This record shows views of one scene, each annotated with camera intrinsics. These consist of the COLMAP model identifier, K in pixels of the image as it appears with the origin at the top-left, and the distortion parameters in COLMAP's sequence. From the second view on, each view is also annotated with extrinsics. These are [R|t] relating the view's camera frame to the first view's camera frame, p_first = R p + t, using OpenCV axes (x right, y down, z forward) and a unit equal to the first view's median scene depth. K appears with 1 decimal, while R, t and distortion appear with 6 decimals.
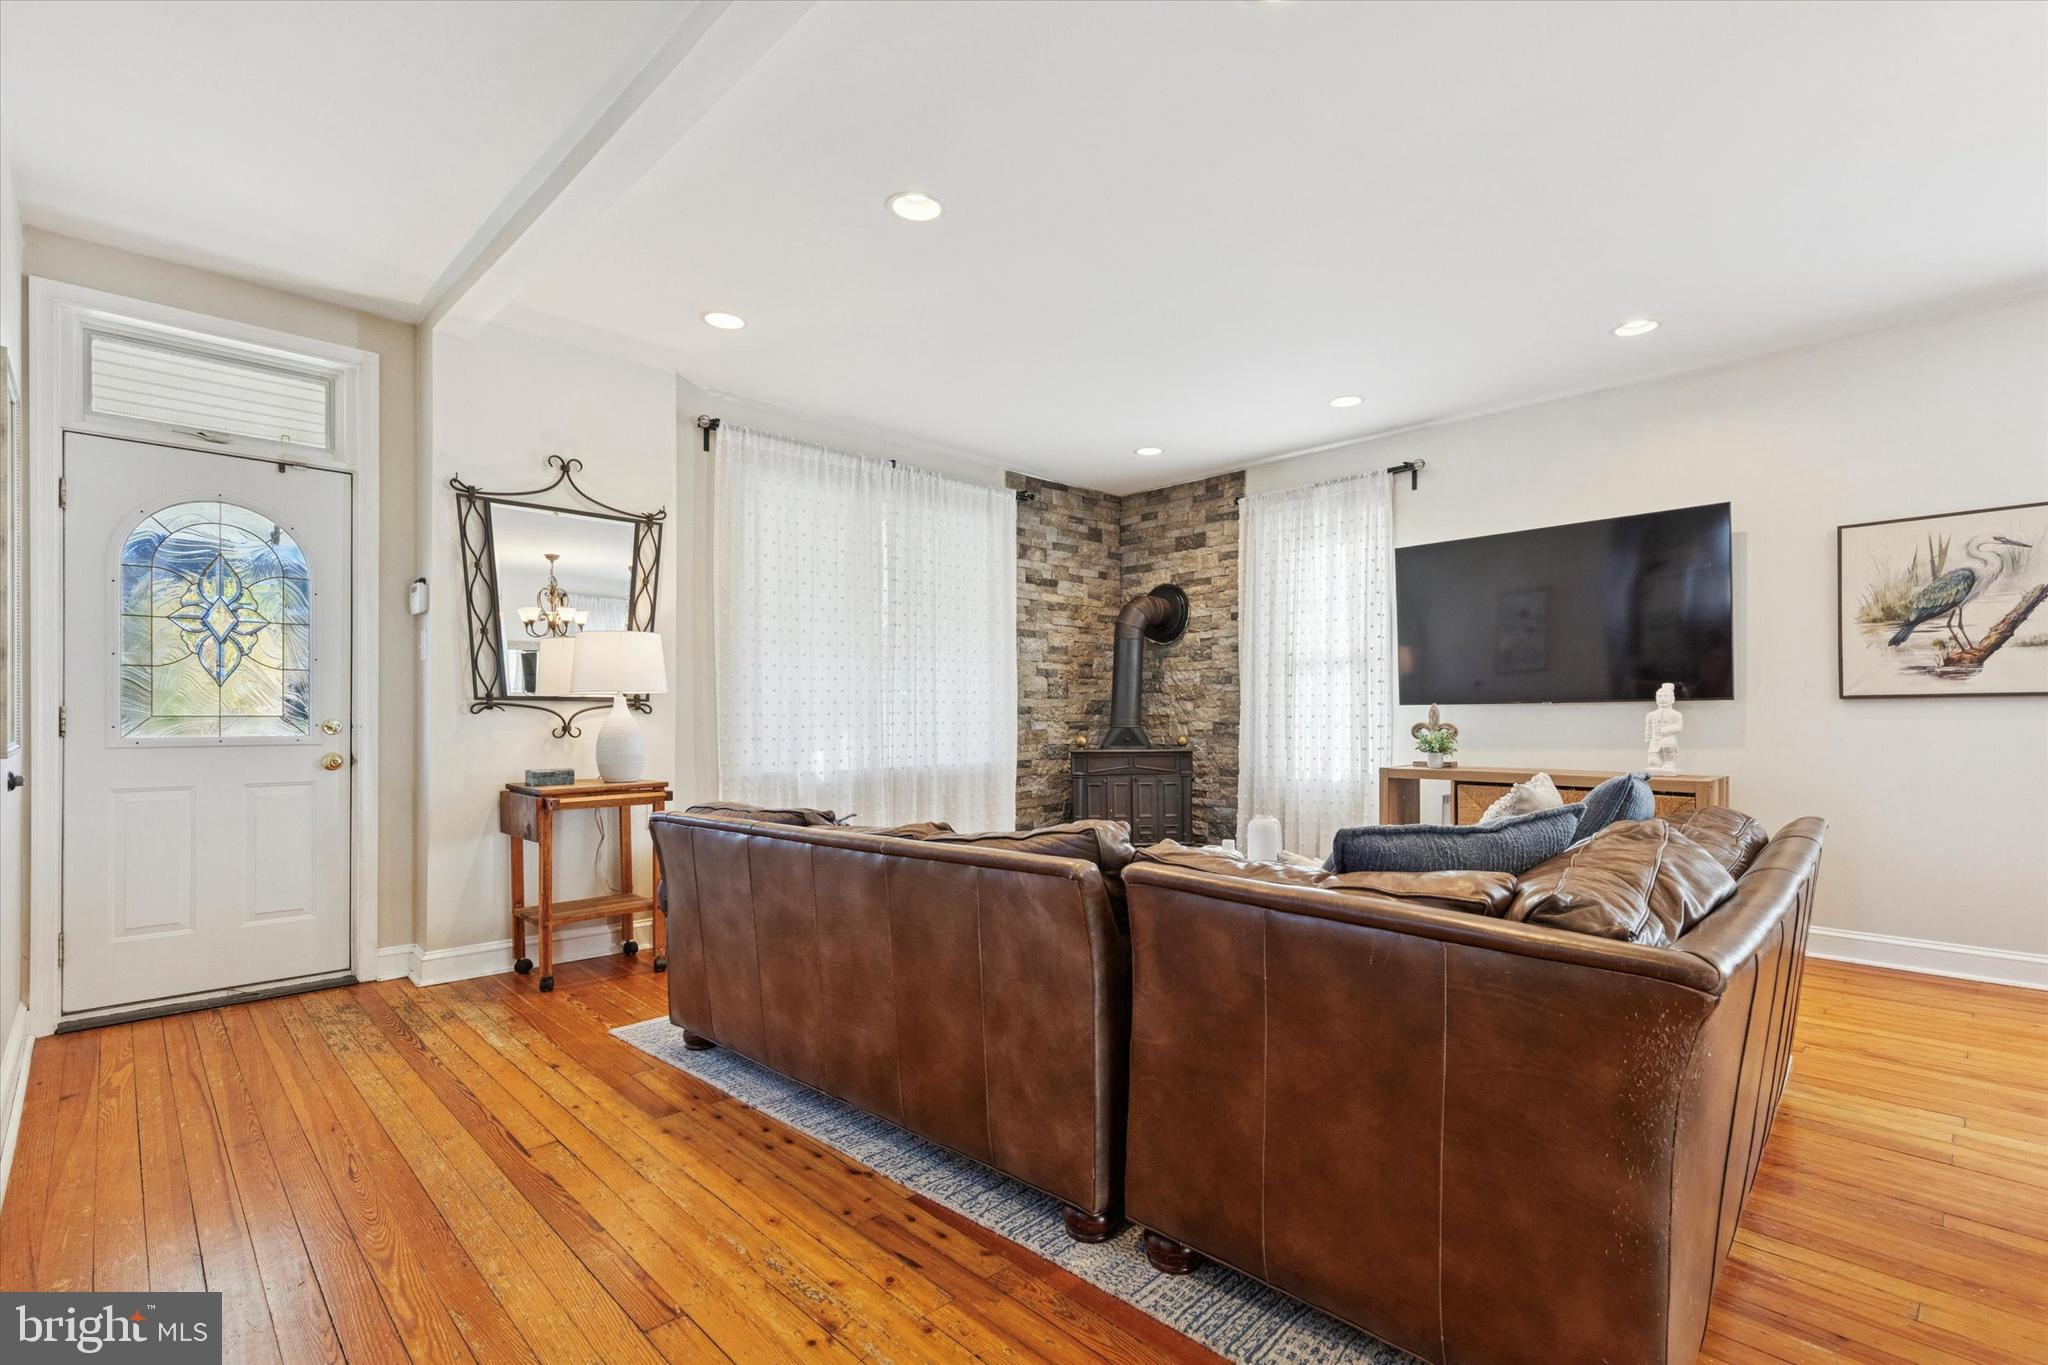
lens RADIAL K [[941.9, 0, 1029.4], [0, 941.9, 715.9], [0, 0, 1]] dist [0.001772, -0.000460]
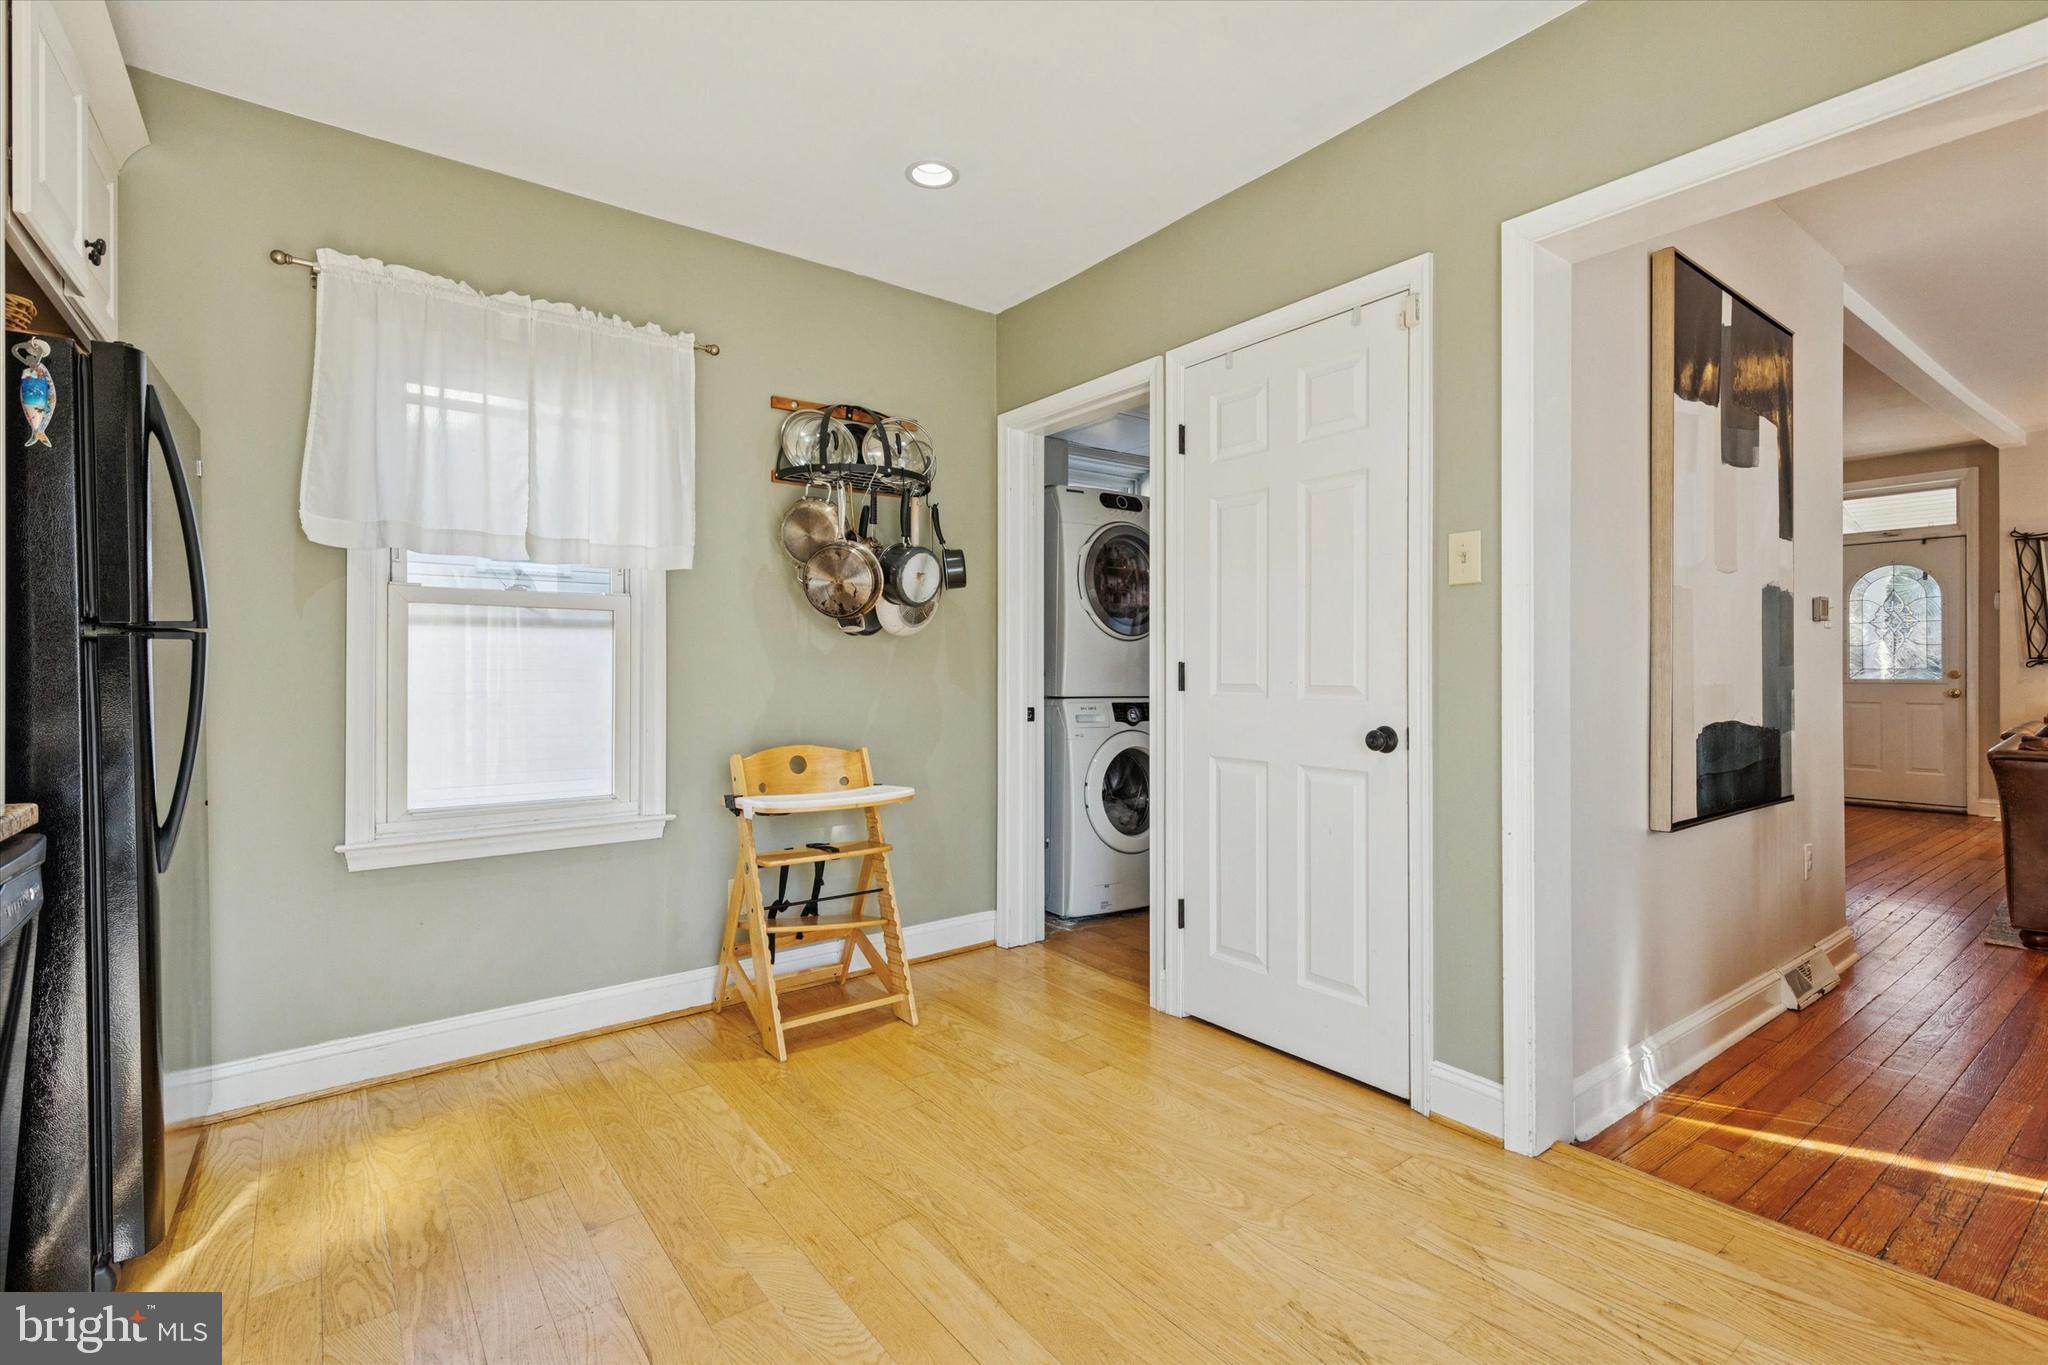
lens RADIAL K [[941.7, 0, 1024.0], [0, 941.7, 682.5], [0, 0, 1]] dist [0.001034, 0.000066]
pose [[-0.131309, 0.009977, -0.991291, 0.921029], [0.012927, 0.999882, 0.008352, -0.008813], [0.991257, -0.011718, -0.131422, -0.392423]]
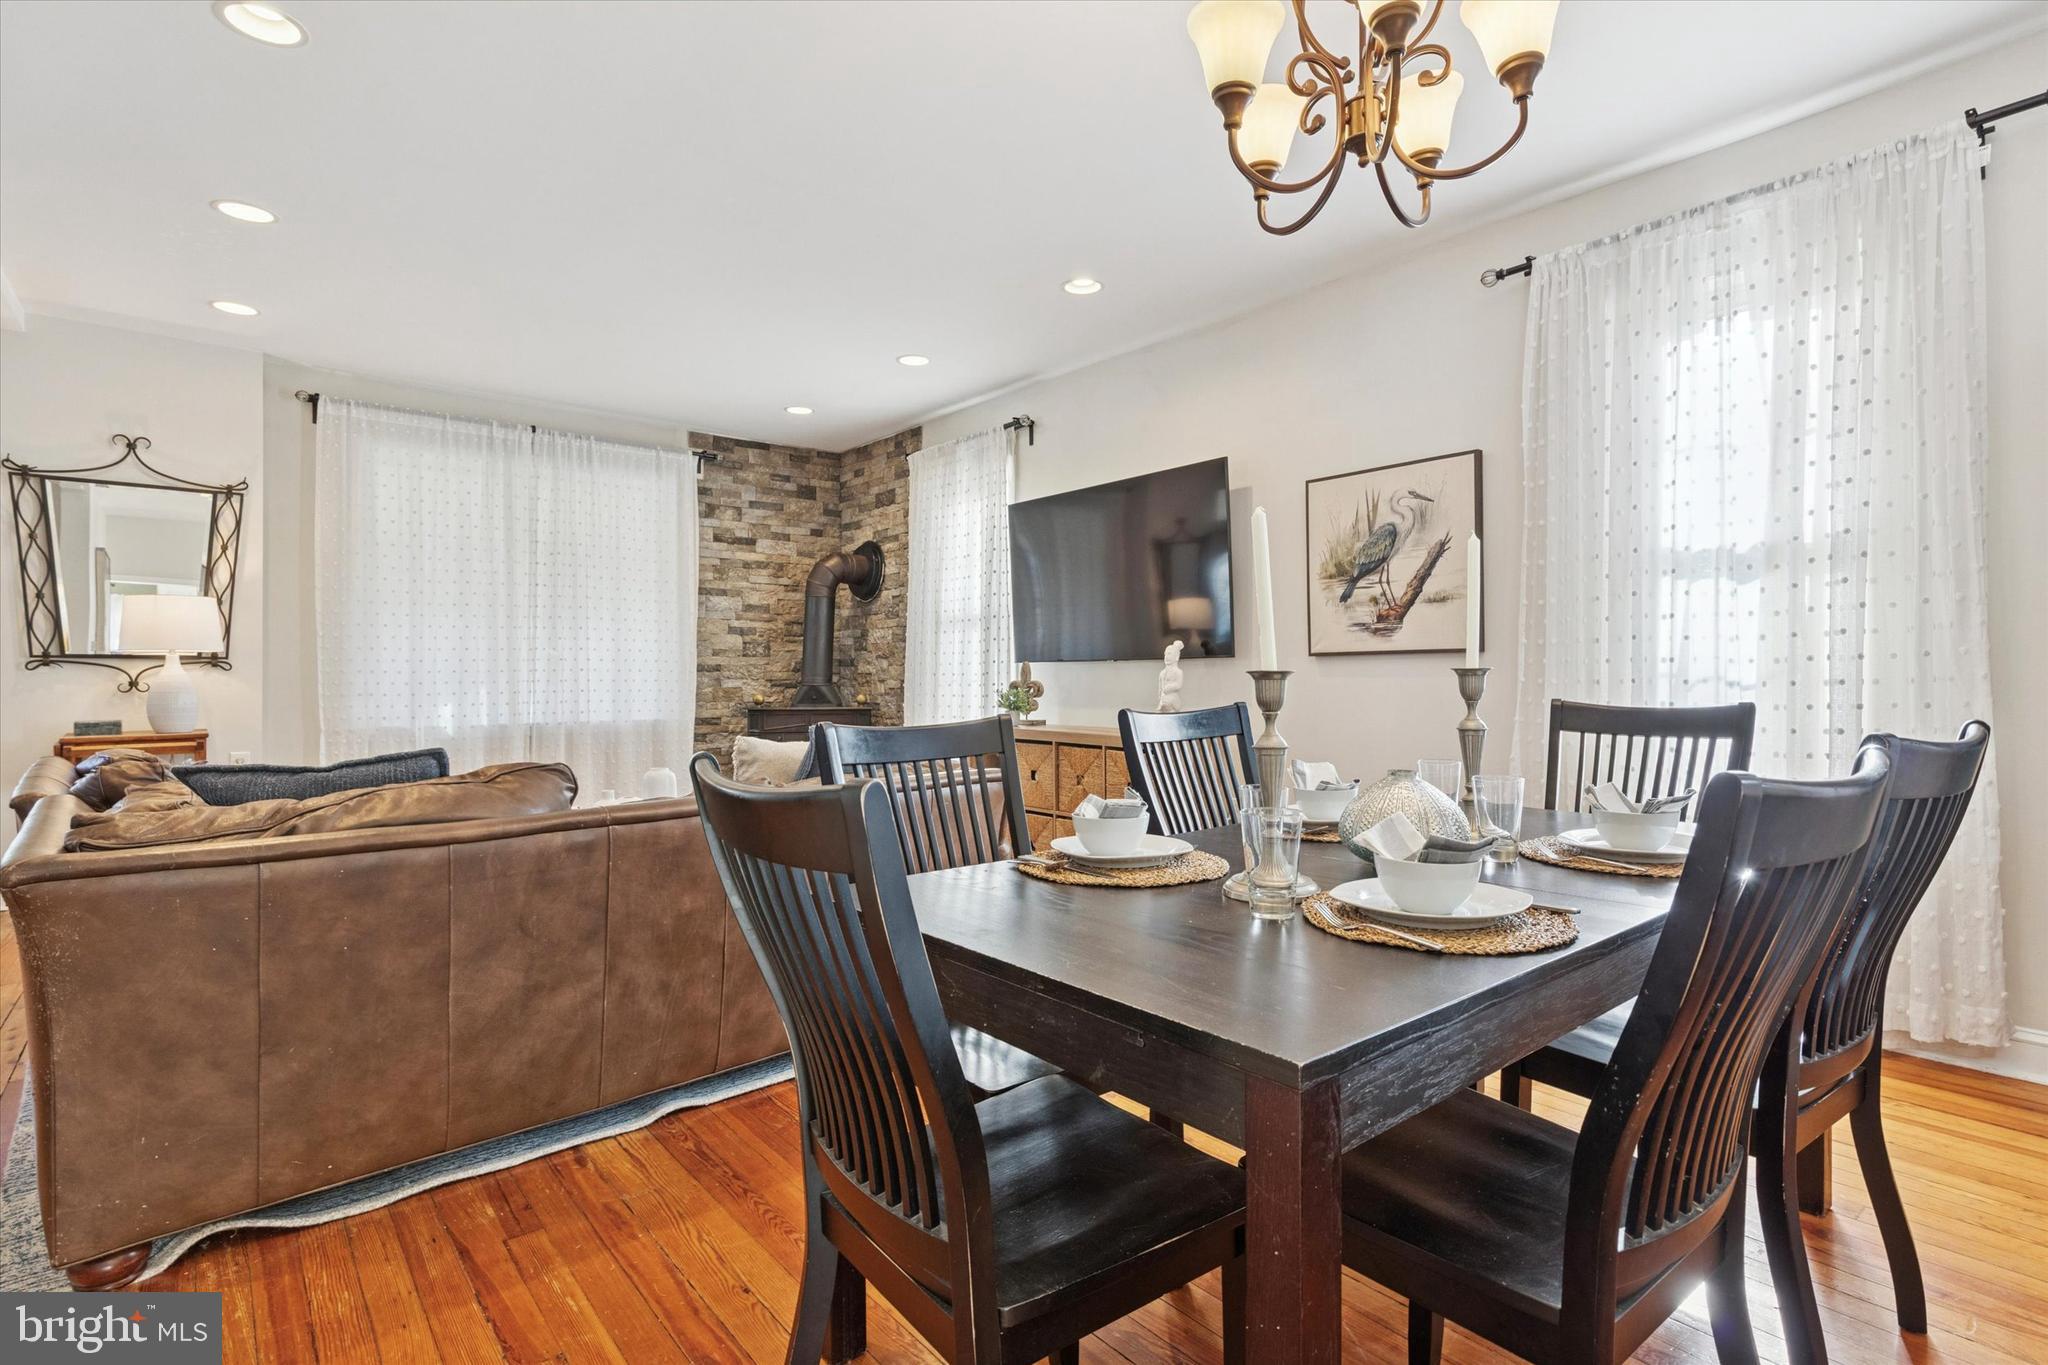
lens RADIAL K [[1006.7, 0, 1024.0], [0, 1006.7, 682.5], [0, 0, 1]] dist [-0.003582, -0.000649]
pose [[0.996307, 0.001768, -0.085844, 0.472723], [-0.001156, 0.999974, 0.007184, 0.001568], [0.085854, -0.007058, 0.996283, -0.052590]]
